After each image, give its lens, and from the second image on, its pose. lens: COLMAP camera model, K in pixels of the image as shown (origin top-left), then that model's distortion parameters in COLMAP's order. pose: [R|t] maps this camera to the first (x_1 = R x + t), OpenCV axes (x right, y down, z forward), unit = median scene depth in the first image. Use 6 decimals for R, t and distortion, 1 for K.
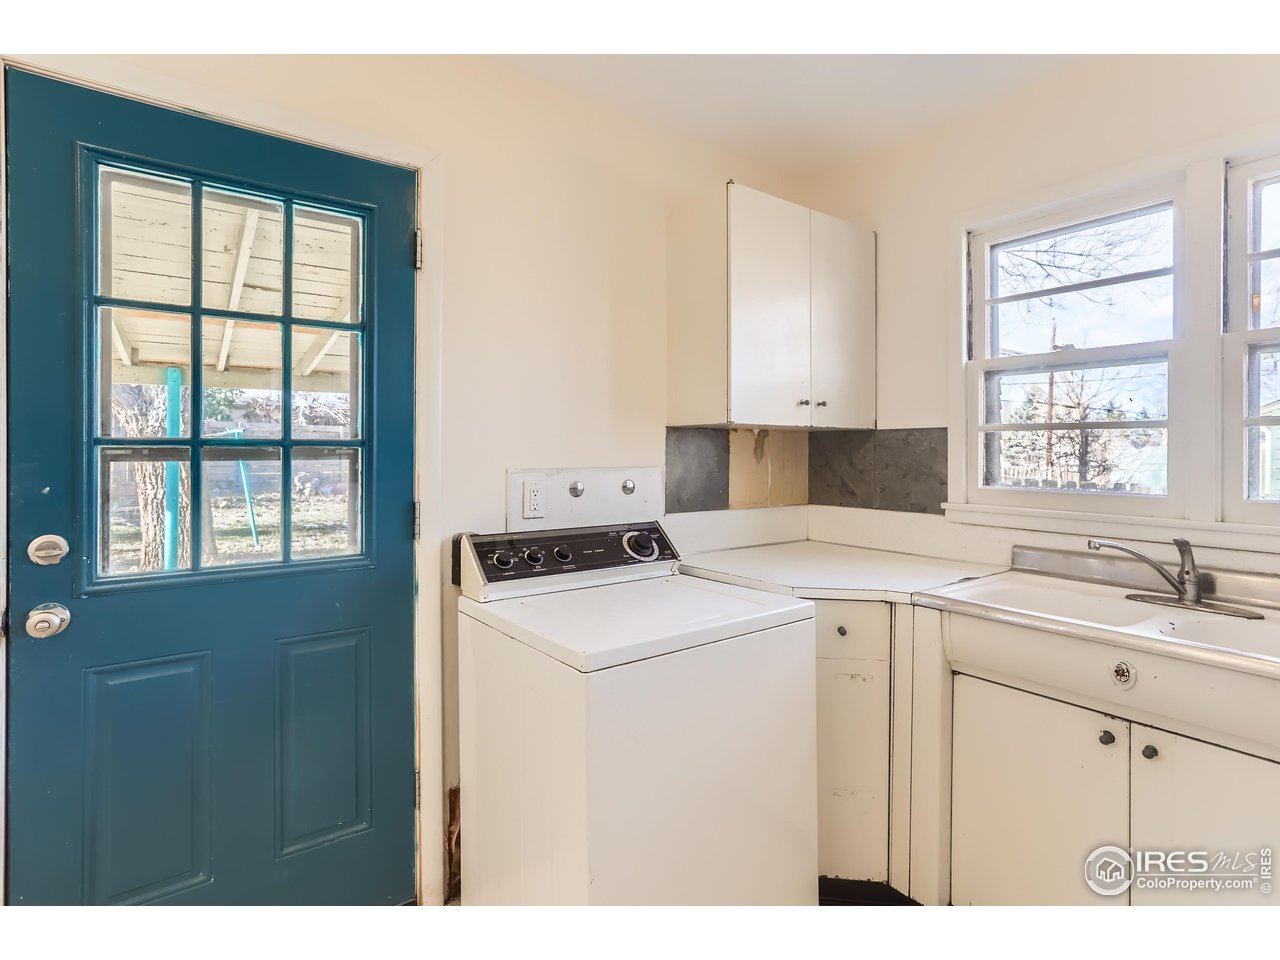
lens RADIAL K [[613.4, 0, 637.9], [0, 613.4, 462.7], [0, 0, 1]] dist [-0.027284, 0.008052]
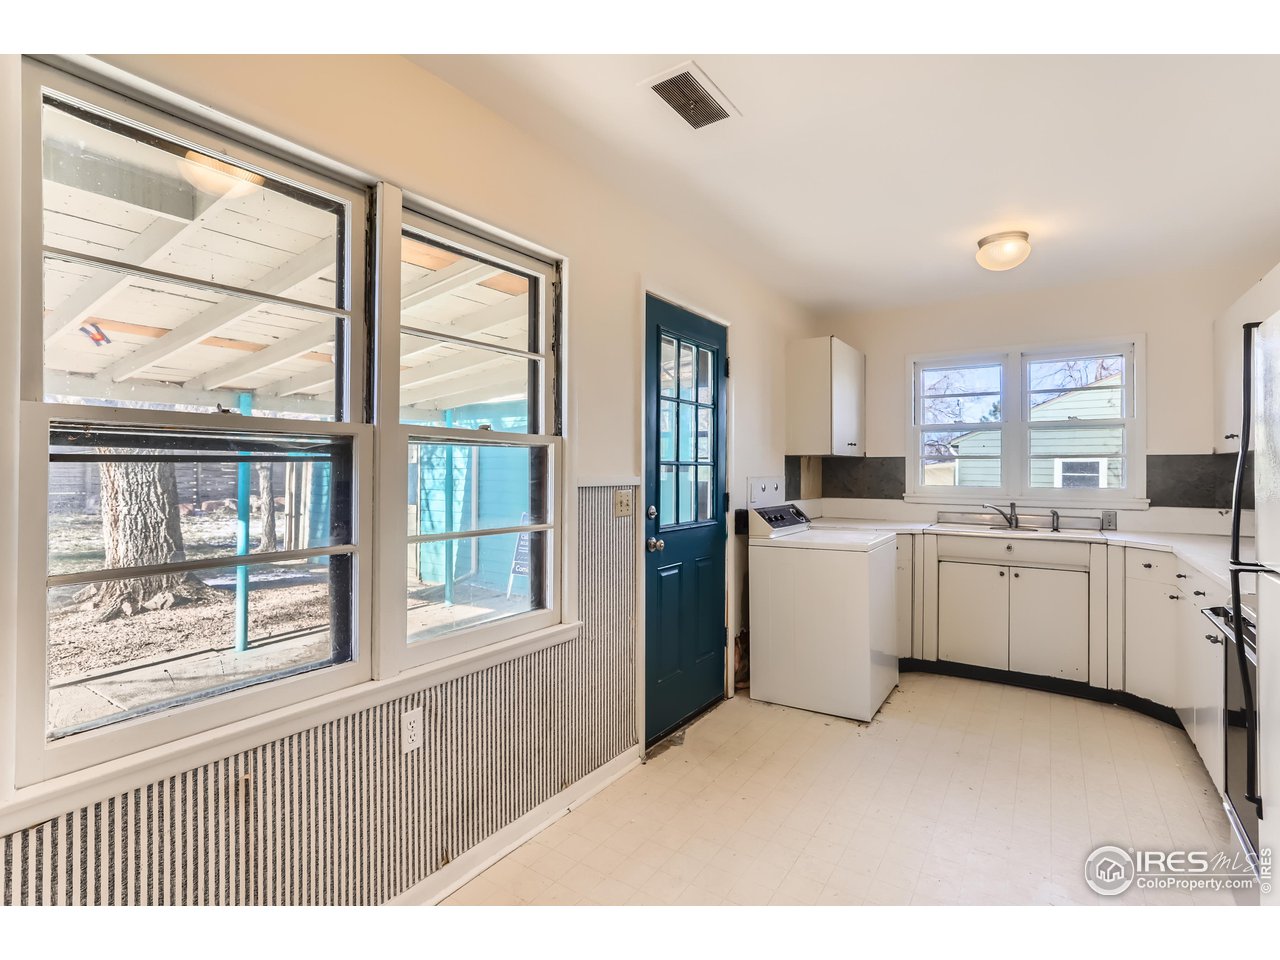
lens RADIAL K [[613.4, 0, 634.6], [0, 613.4, 473.0], [0, 0, 1]] dist [-0.027284, 0.008052]
pose [[0.939906, -0.000095, 0.341433, -1.049147], [0.004090, 0.999931, -0.010982, 0.015340], [-0.341409, 0.011718, 0.939842, -0.621594]]
